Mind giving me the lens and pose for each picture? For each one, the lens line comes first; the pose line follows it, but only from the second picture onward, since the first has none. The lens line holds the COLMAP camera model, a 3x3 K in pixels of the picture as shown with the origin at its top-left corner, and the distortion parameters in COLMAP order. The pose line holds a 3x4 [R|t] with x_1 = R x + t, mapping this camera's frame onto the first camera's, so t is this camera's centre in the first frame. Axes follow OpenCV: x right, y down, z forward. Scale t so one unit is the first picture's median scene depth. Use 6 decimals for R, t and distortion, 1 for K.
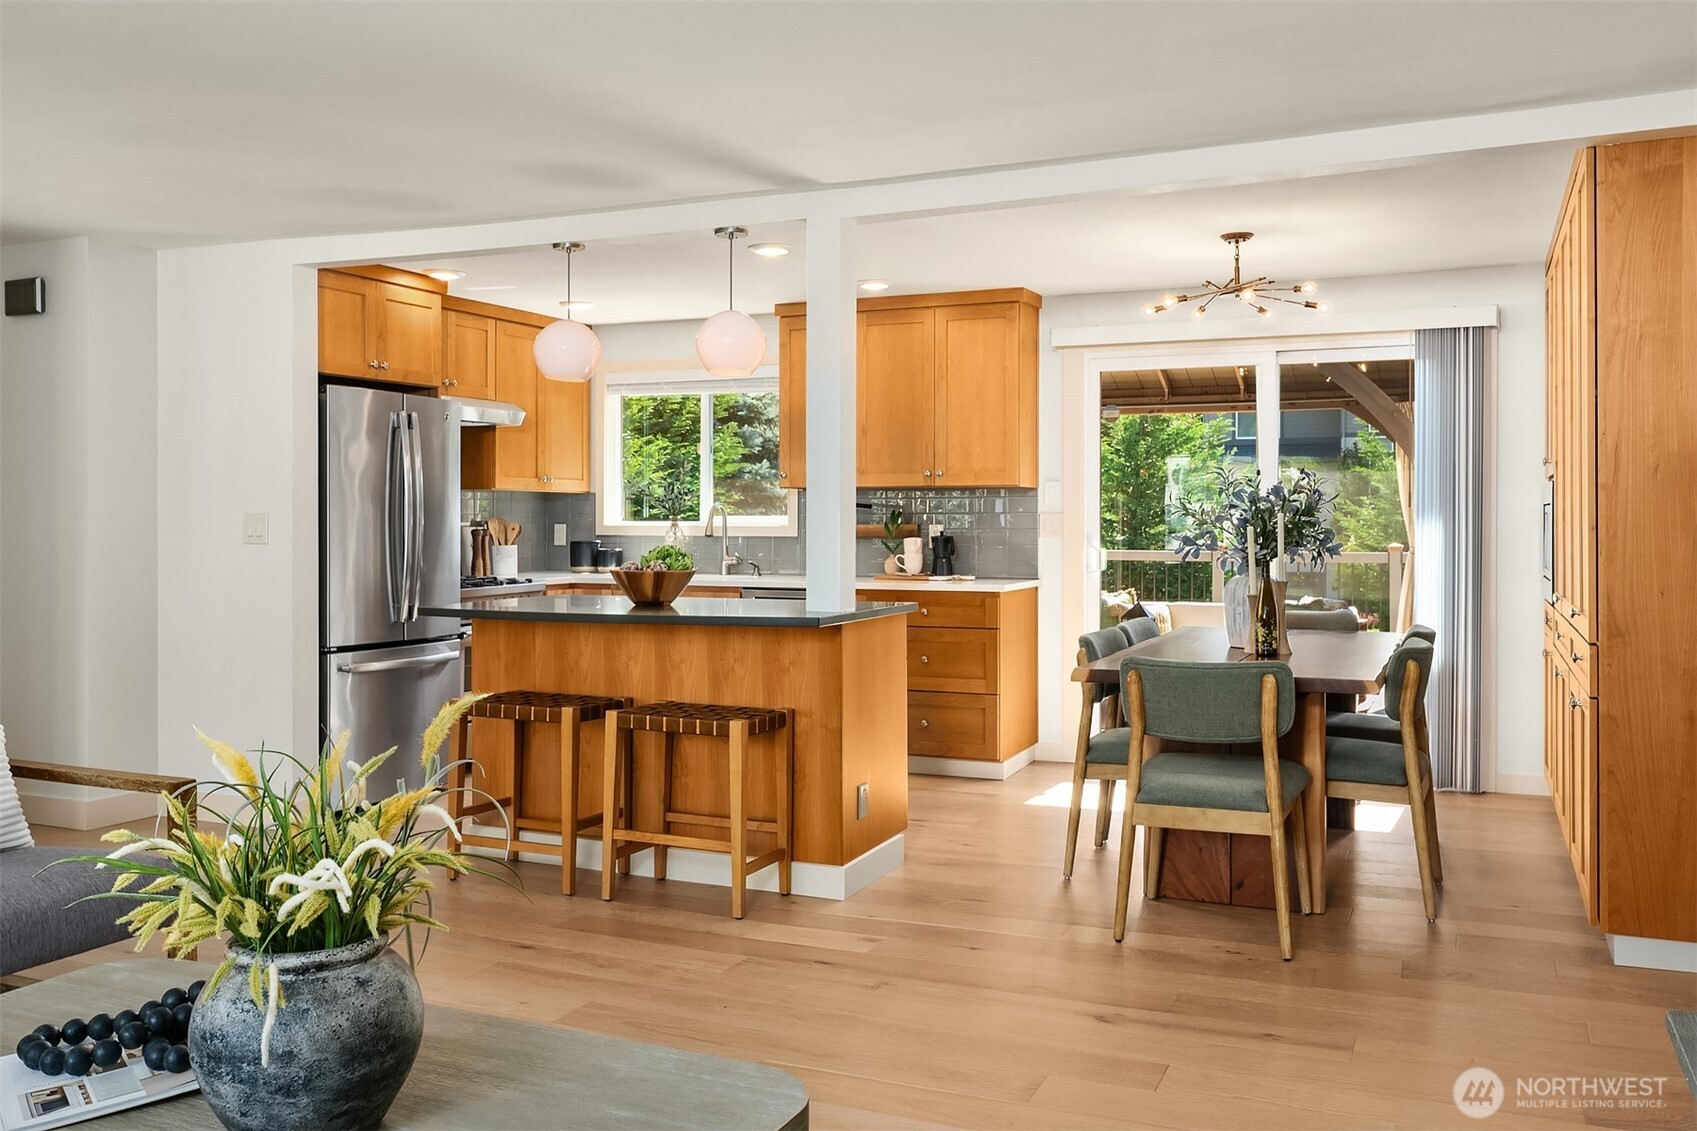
lens RADIAL K [[1424.7, 0, 862.8], [0, 1424.7, 521.1], [0, 0, 1]] dist [0.012834, -0.012788]
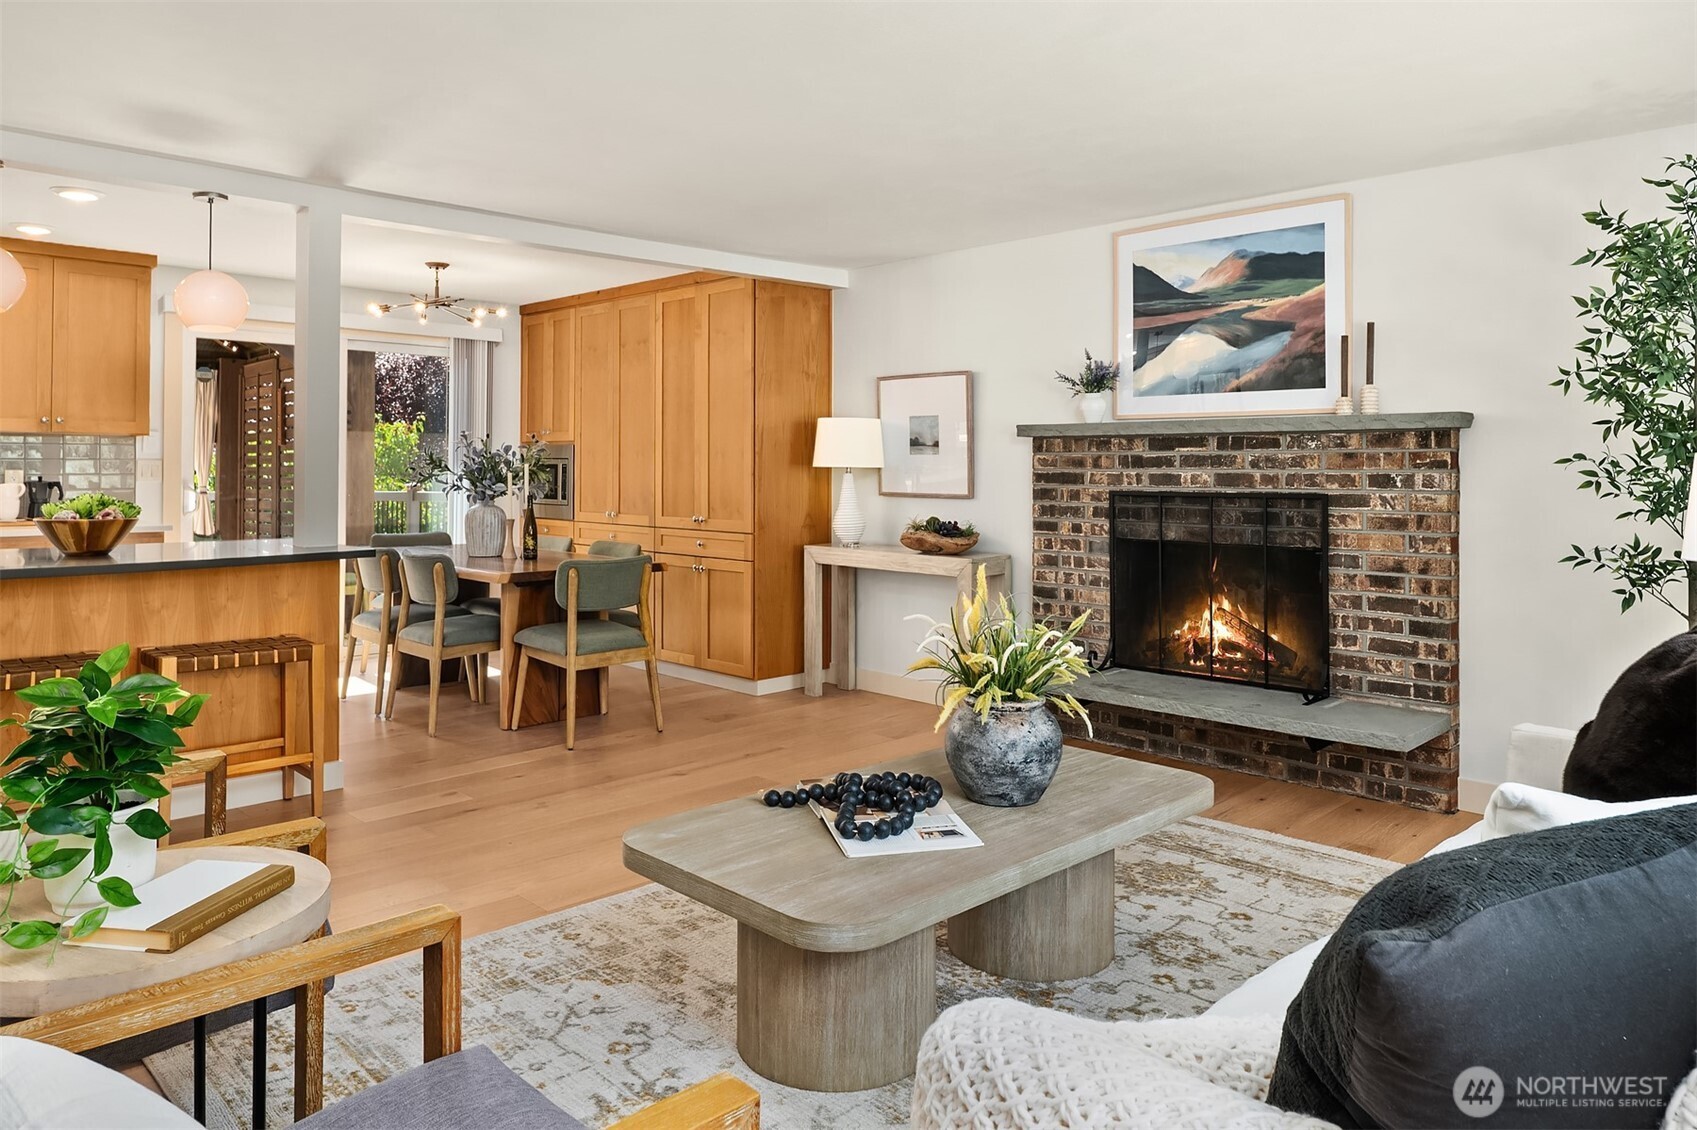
lens RADIAL K [[1133.5, 0, 823.4], [0, 1133.5, 463.1], [0, 0, 1]] dist [0.000420, 0.000900]
pose [[0.368962, 0.000332, 0.929444, -0.705820], [-0.002803, 0.999996, 0.000755, -0.006101], [-0.929440, -0.002883, 0.368962, 0.255420]]
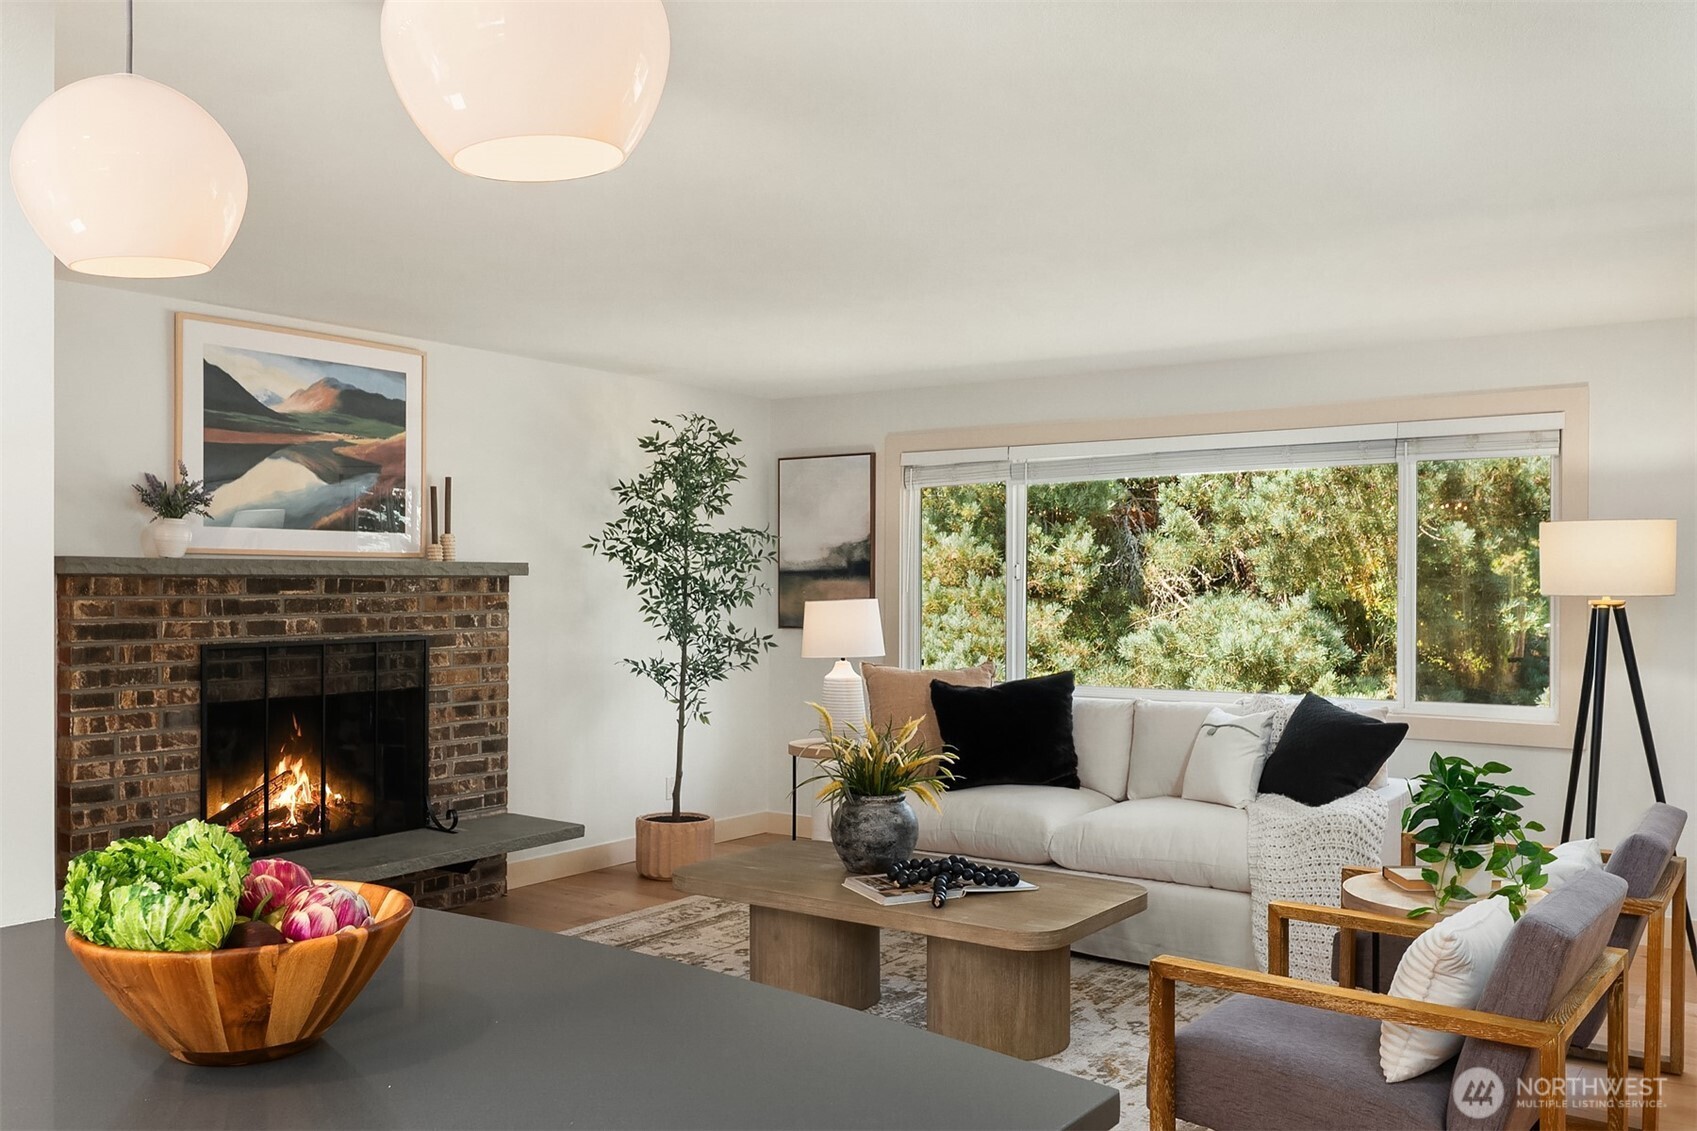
lens RADIAL K [[1424.7, 0, 841.6], [0, 1424.7, 588.0], [0, 0, 1]] dist [0.012834, -0.012788]
pose [[-0.978037, -0.008568, 0.208256, -0.309689], [-0.007244, 0.999948, 0.007119, -0.032567], [-0.208306, 0.005454, -0.978049, 1.309503]]
